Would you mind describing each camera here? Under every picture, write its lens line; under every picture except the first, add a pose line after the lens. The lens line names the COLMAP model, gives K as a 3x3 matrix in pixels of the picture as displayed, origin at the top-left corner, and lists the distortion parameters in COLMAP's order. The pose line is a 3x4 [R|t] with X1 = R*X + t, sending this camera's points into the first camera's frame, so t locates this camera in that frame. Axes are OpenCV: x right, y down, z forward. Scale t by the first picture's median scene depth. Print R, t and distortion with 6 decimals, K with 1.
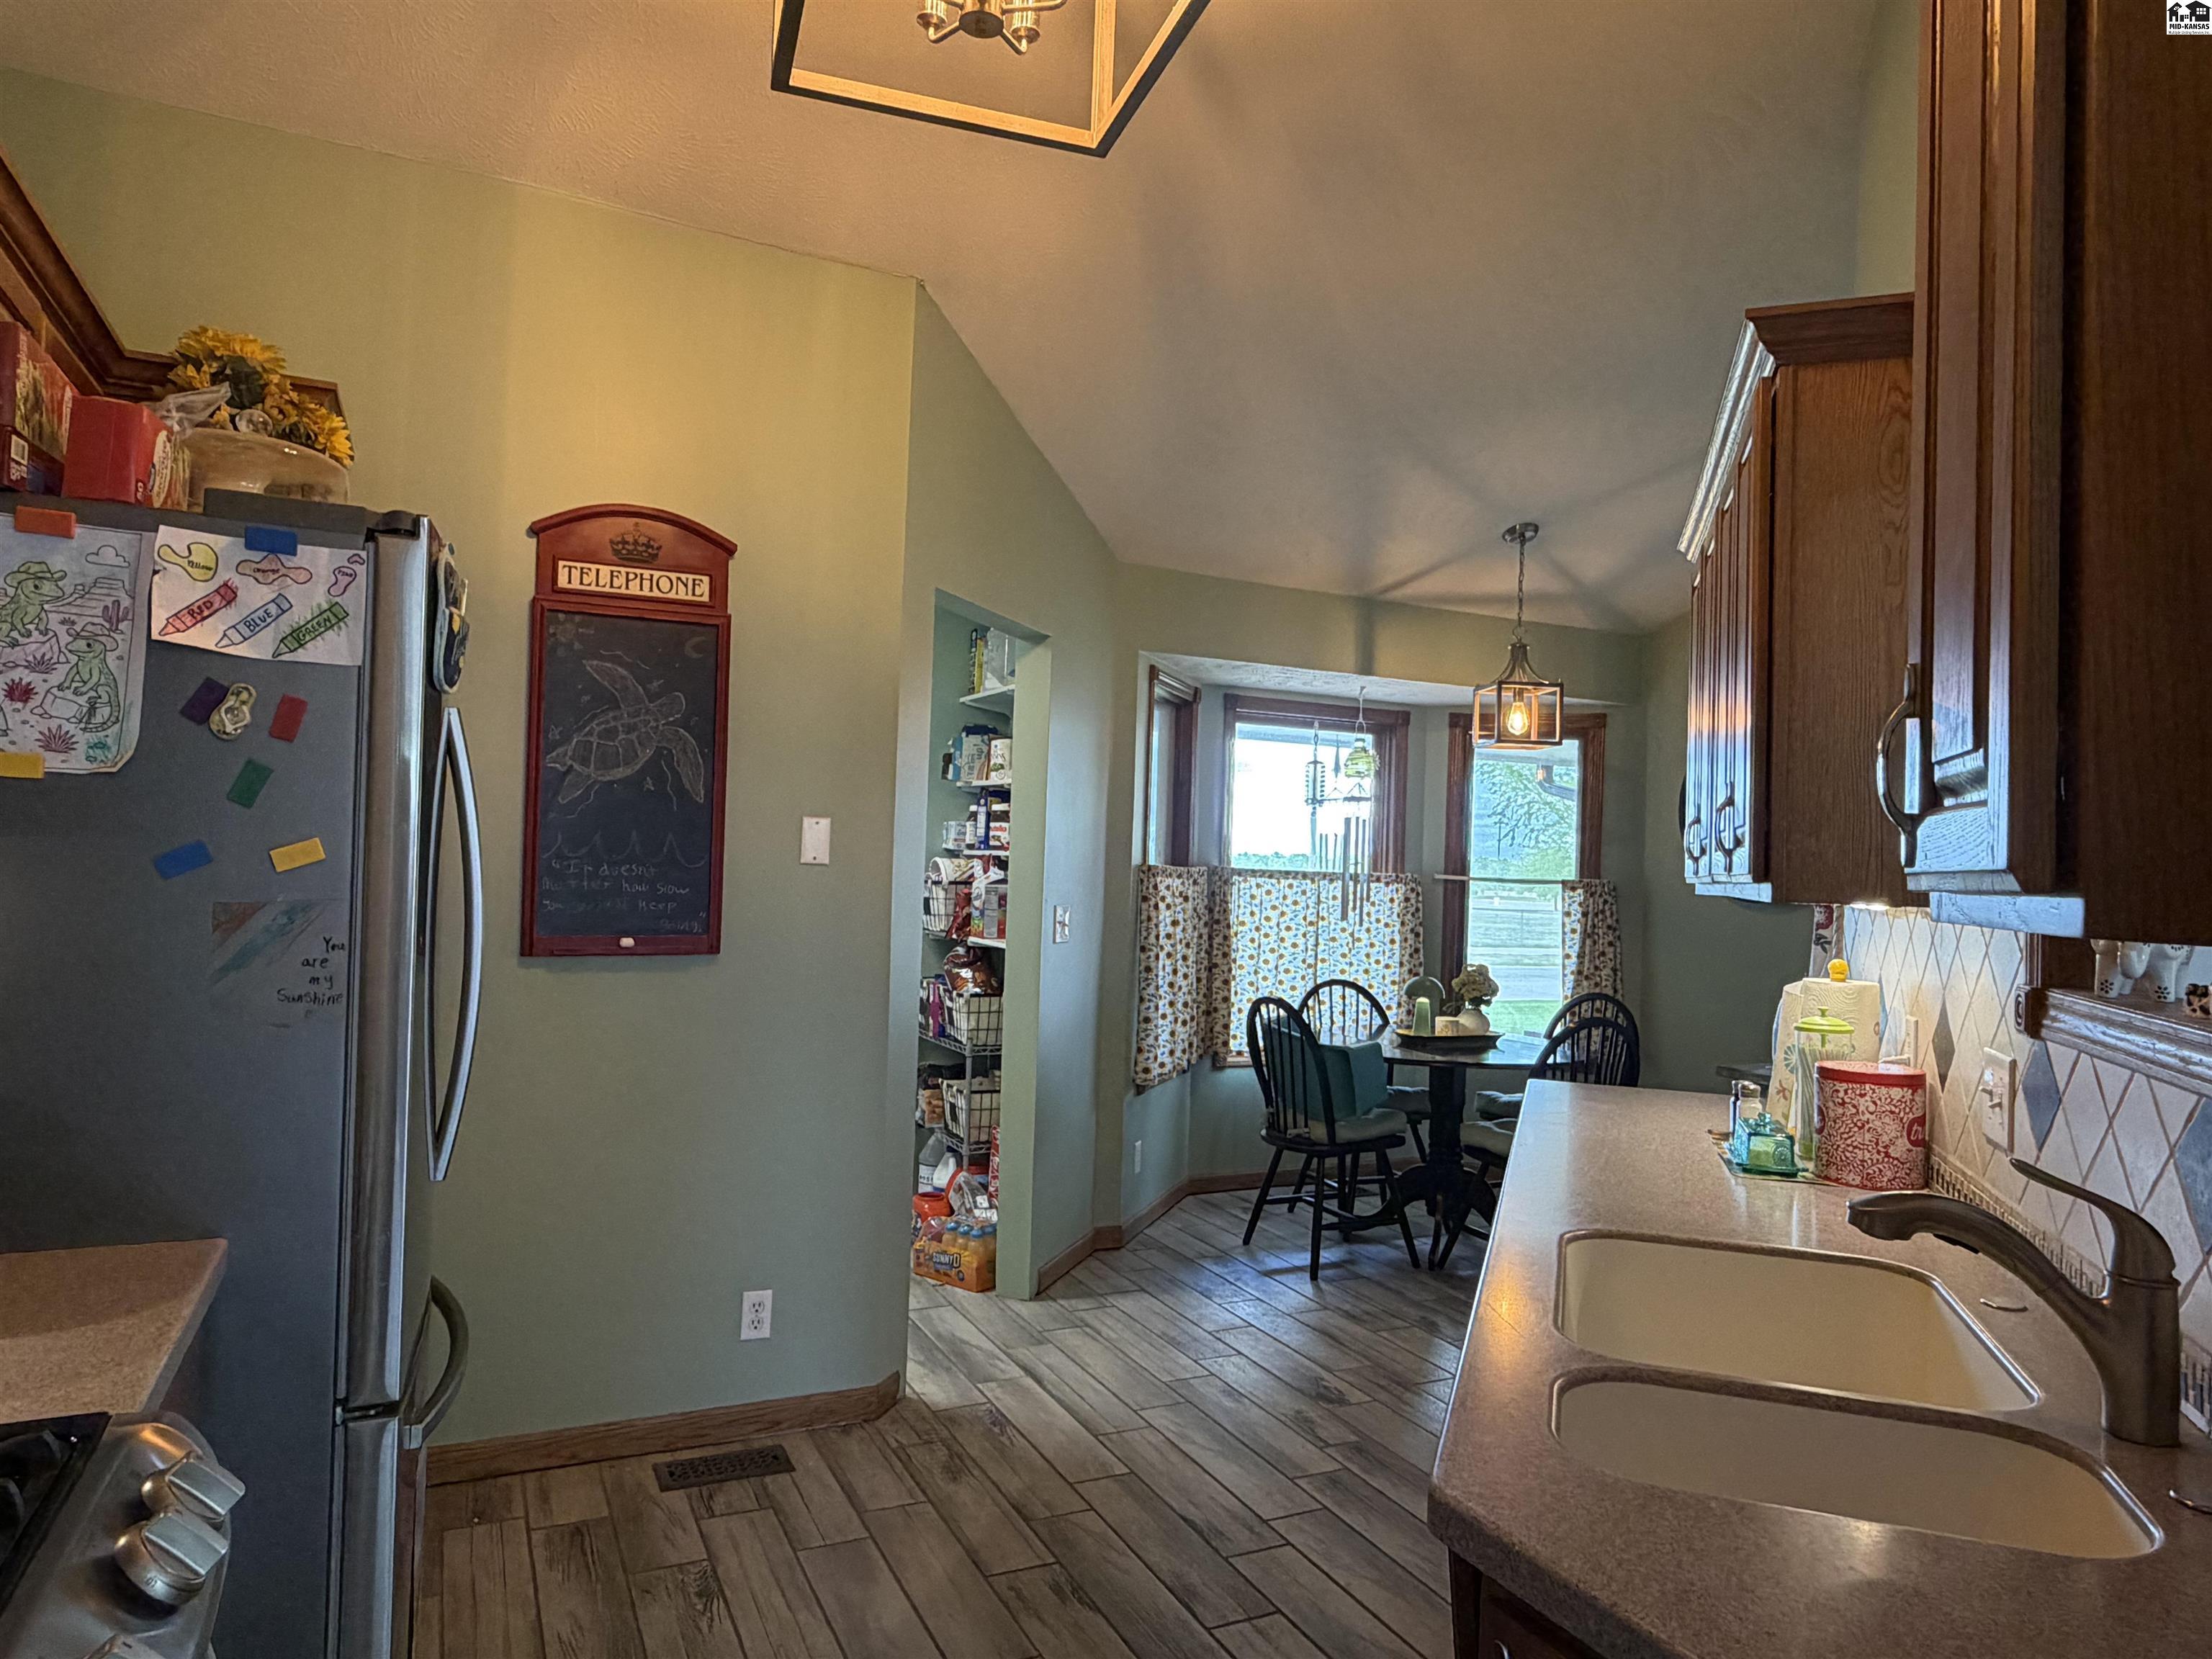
lens RADIAL K [[1367.4, 0, 1097.0], [0, 1367.4, 830.3], [0, 0, 1]] dist [-0.001364, 0.002522]
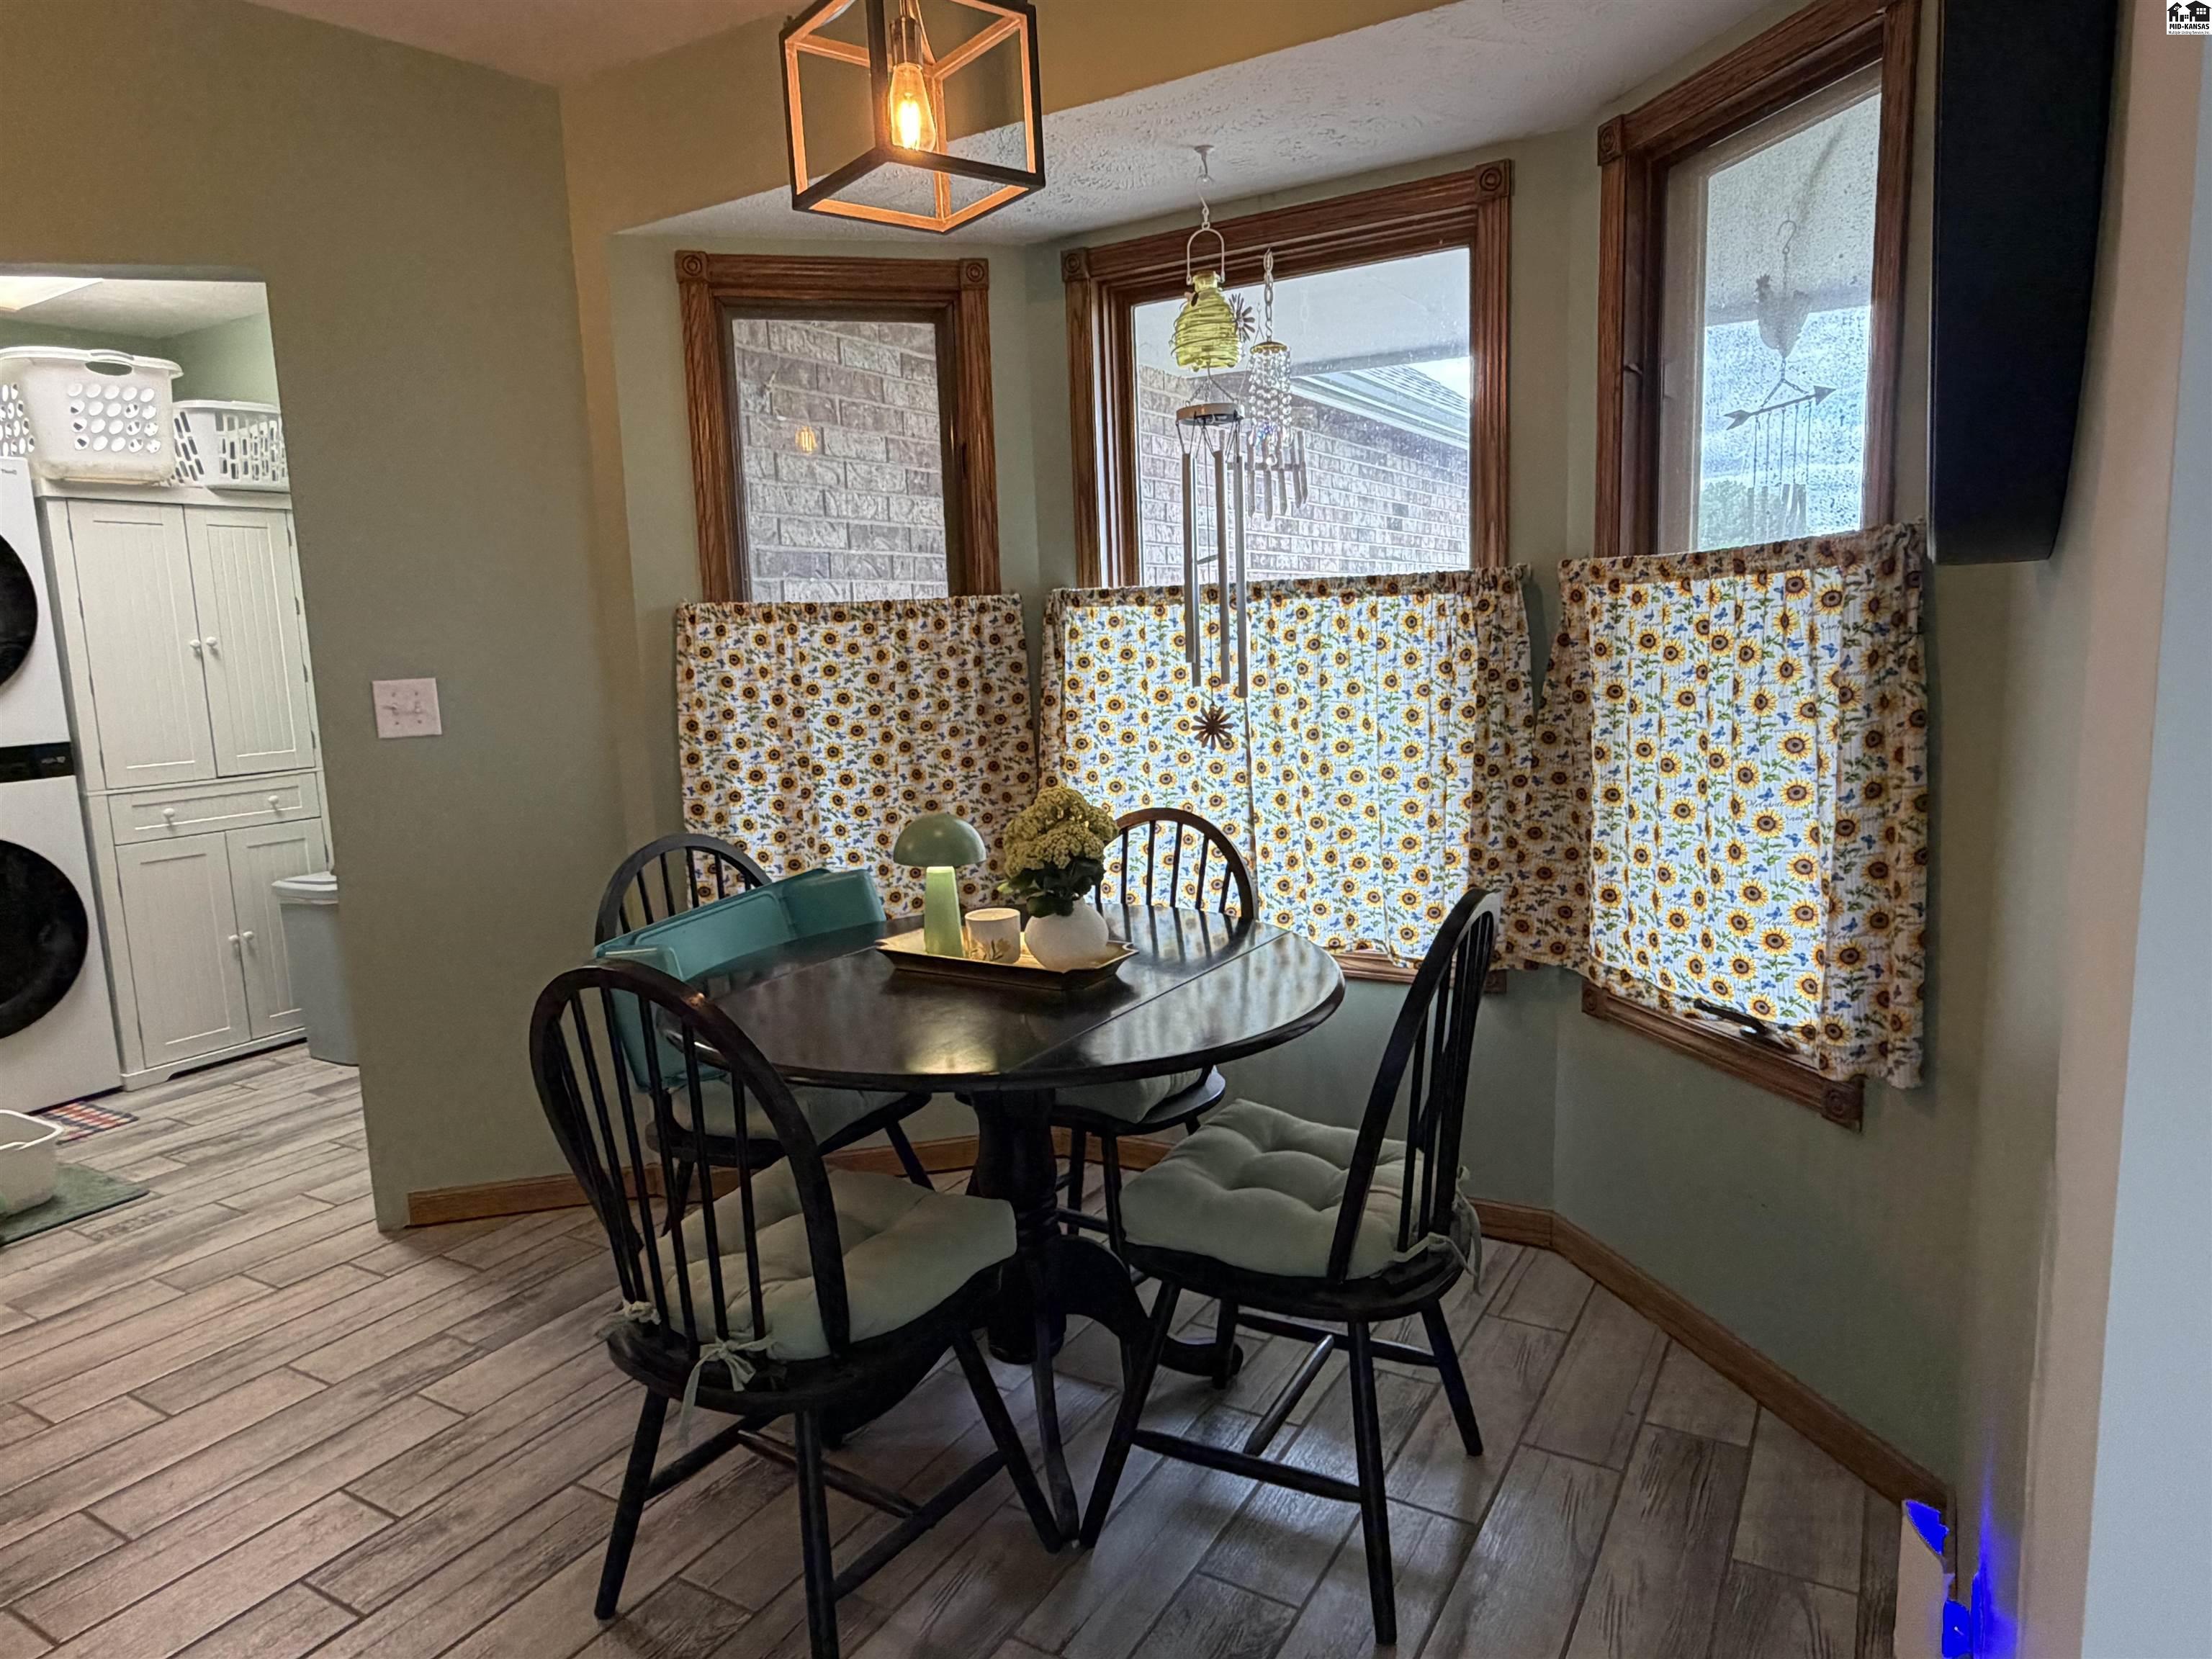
lens RADIAL K [[1376.5, 0, 1106.0], [0, 1376.5, 829.5], [0, 0, 1]] dist [-0.019200, -0.001267]
pose [[0.569524, 0.071236, -0.818882, 0.564394], [0.077905, 0.987075, 0.140049, 0.046044], [0.818275, -0.143556, 0.556613, 0.708021]]
